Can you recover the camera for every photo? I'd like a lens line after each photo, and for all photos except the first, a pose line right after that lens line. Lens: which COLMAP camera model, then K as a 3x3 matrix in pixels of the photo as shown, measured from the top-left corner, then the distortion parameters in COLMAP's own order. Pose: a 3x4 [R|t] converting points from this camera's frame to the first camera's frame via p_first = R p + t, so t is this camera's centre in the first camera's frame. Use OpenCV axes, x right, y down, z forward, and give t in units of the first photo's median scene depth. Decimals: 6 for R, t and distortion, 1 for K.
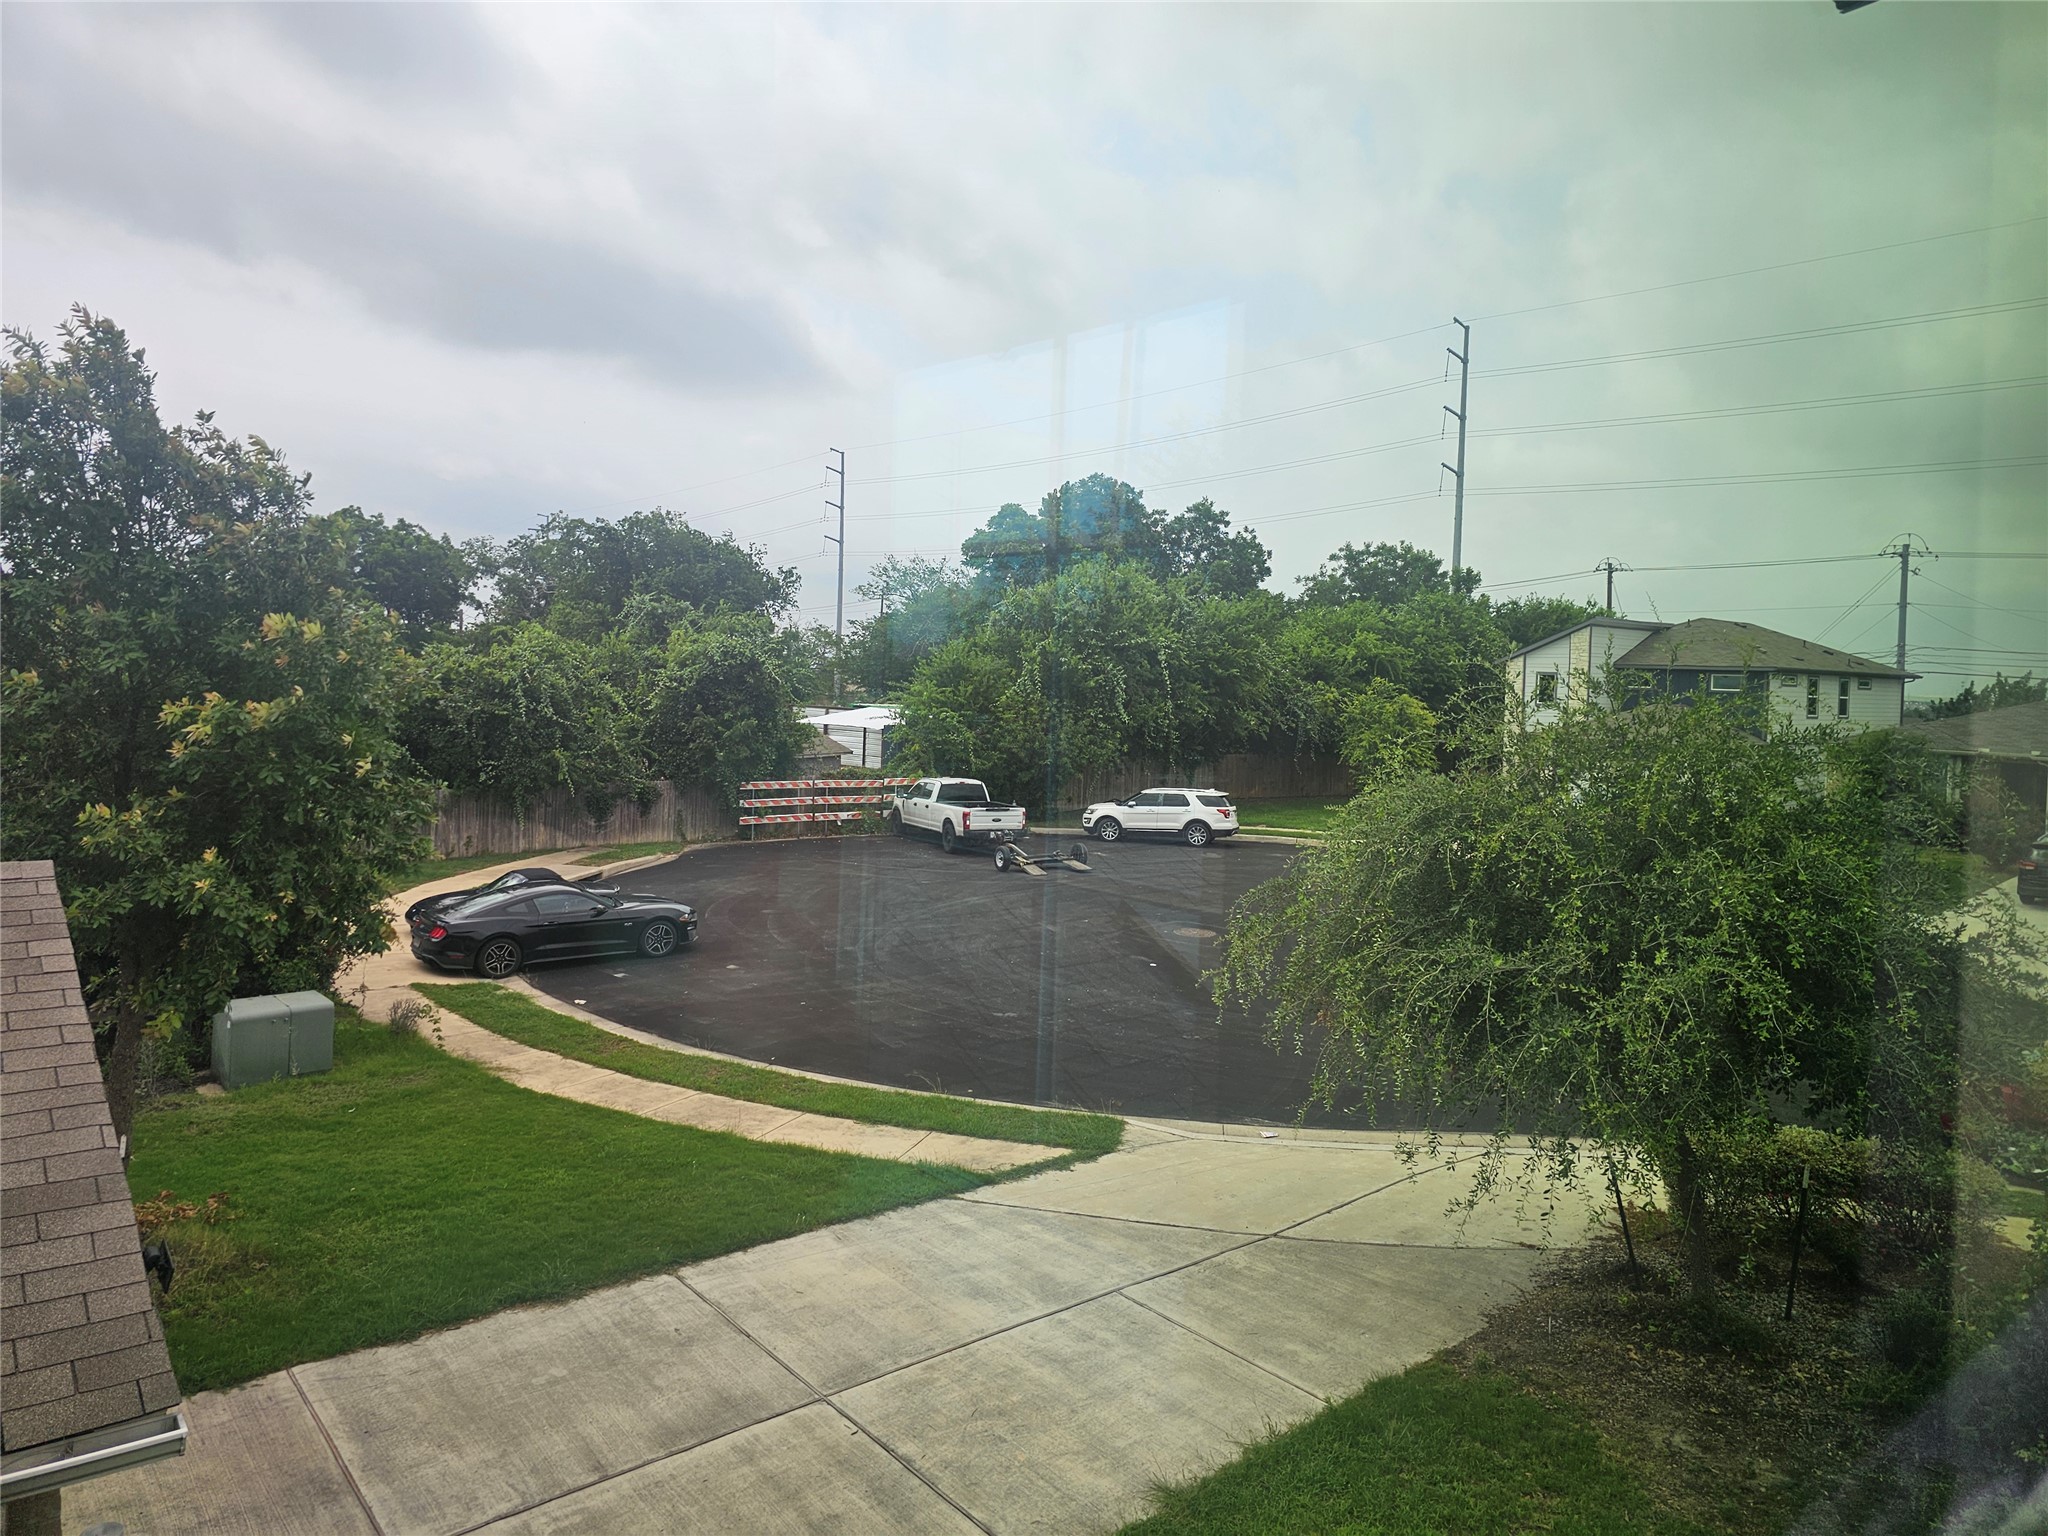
lens RADIAL K [[1362.8, 0, 1024.9], [0, 1362.8, 759.7], [0, 0, 1]] dist [0.003124, -0.000135]
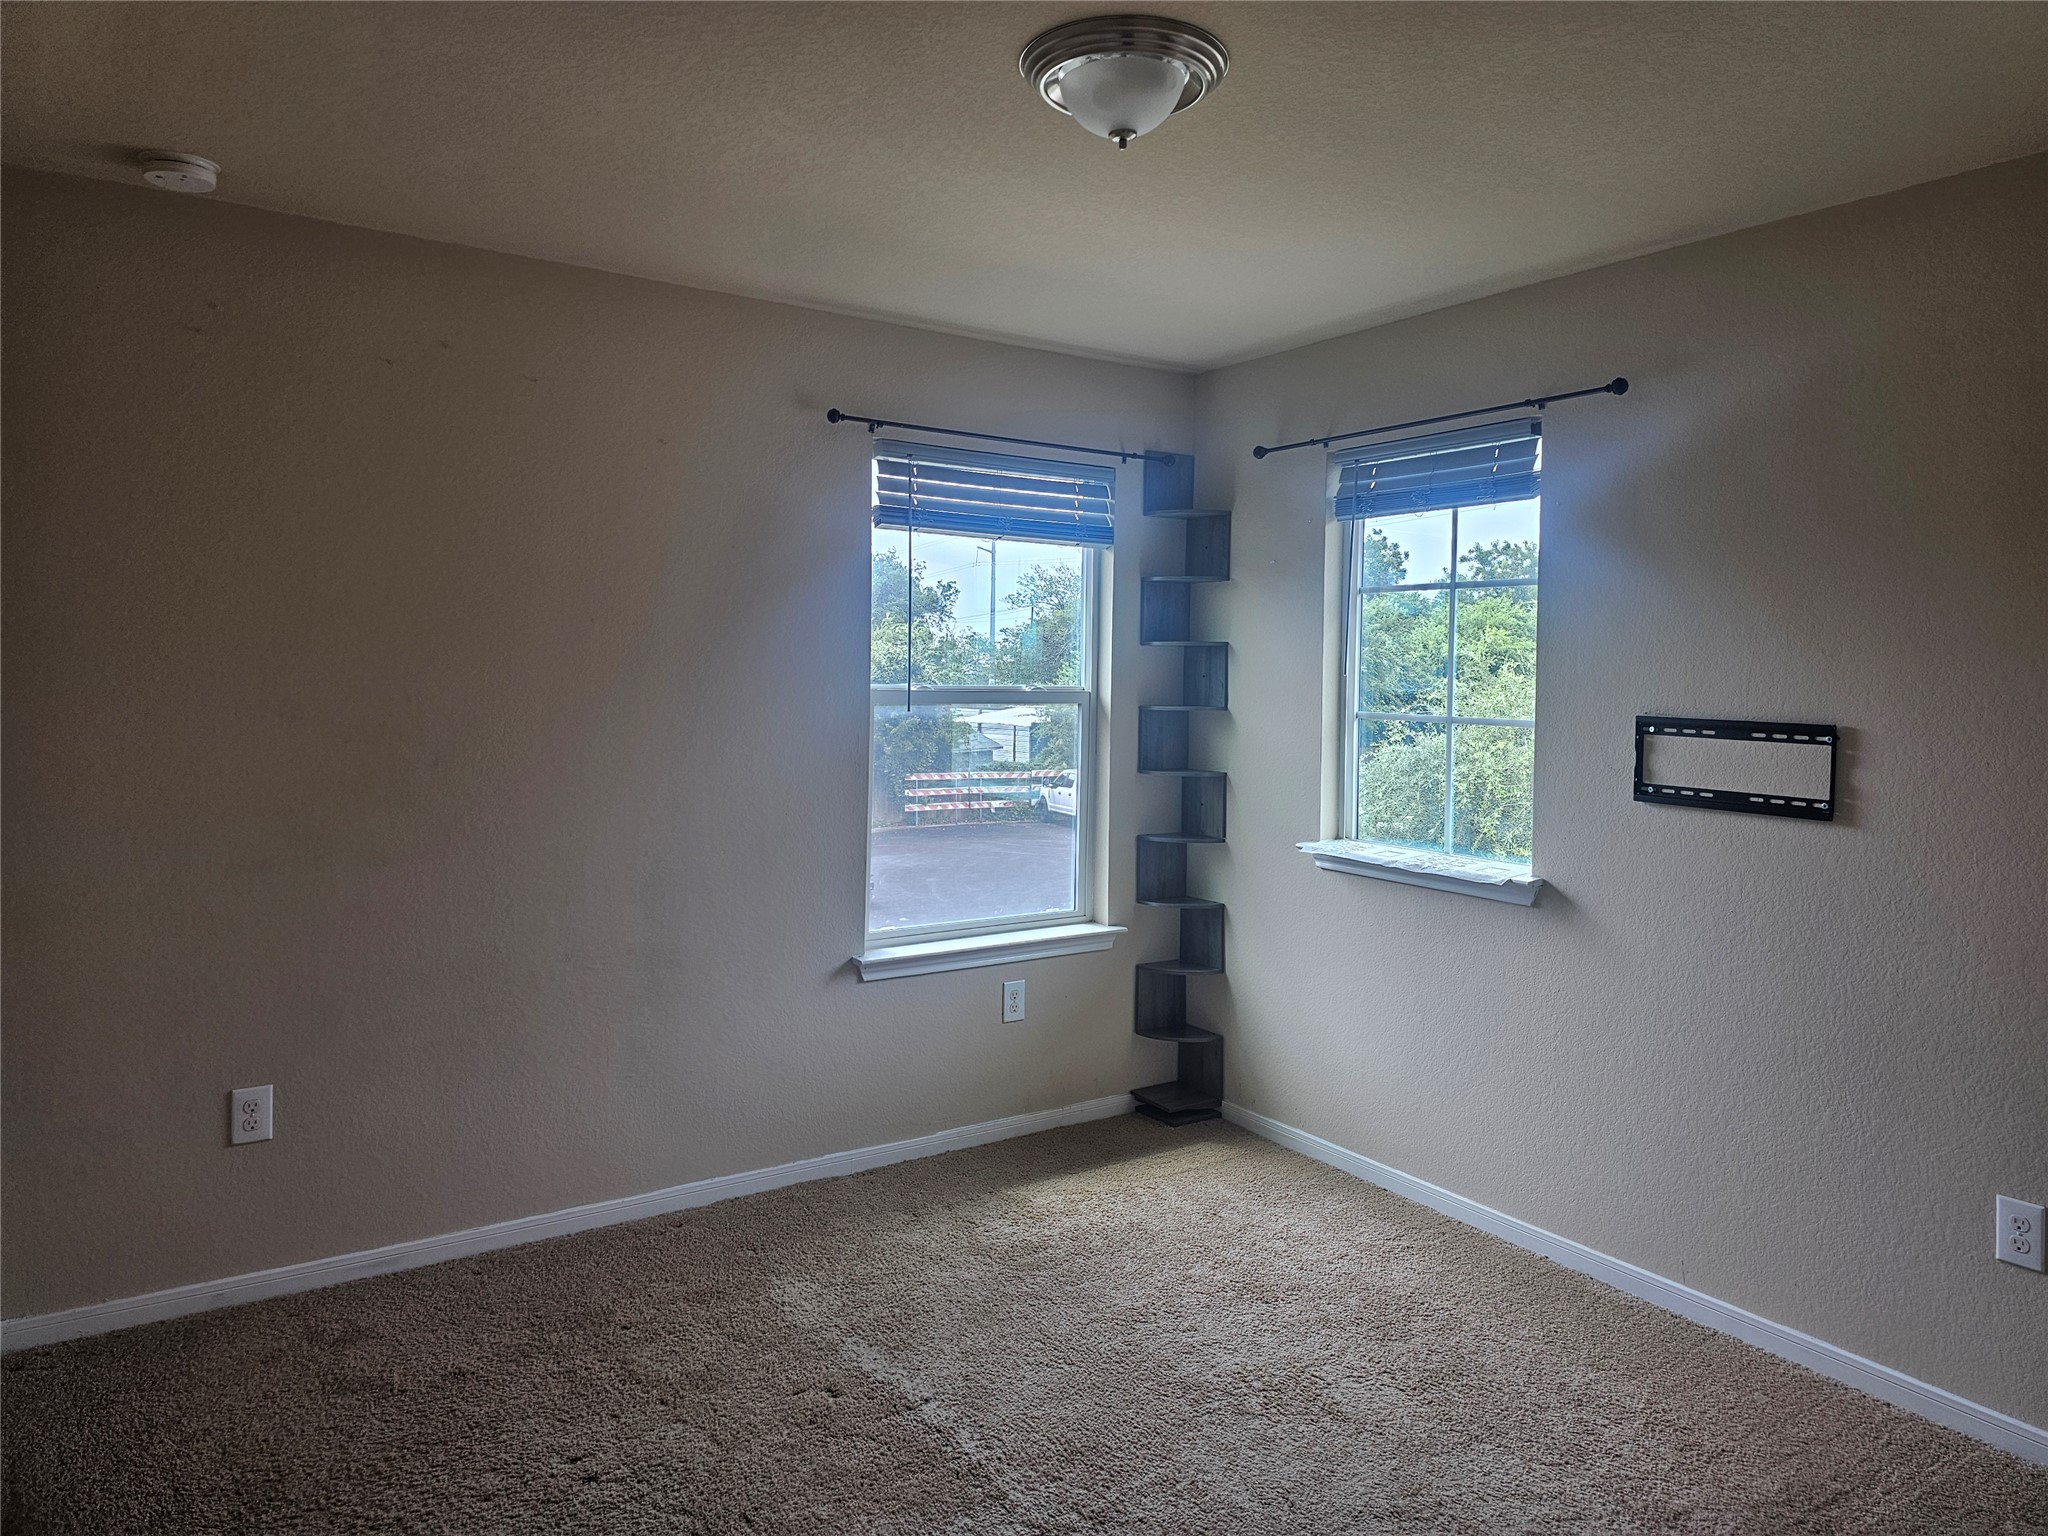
lens RADIAL K [[1362.8, 0, 1025.6], [0, 1362.8, 766.1], [0, 0, 1]] dist [0.003124, -0.000135]
pose [[0.993527, -0.009028, -0.113234, 0.018108], [0.009495, 0.999949, 0.003582, 0.006036], [0.113195, -0.004634, 0.993562, -0.109387]]
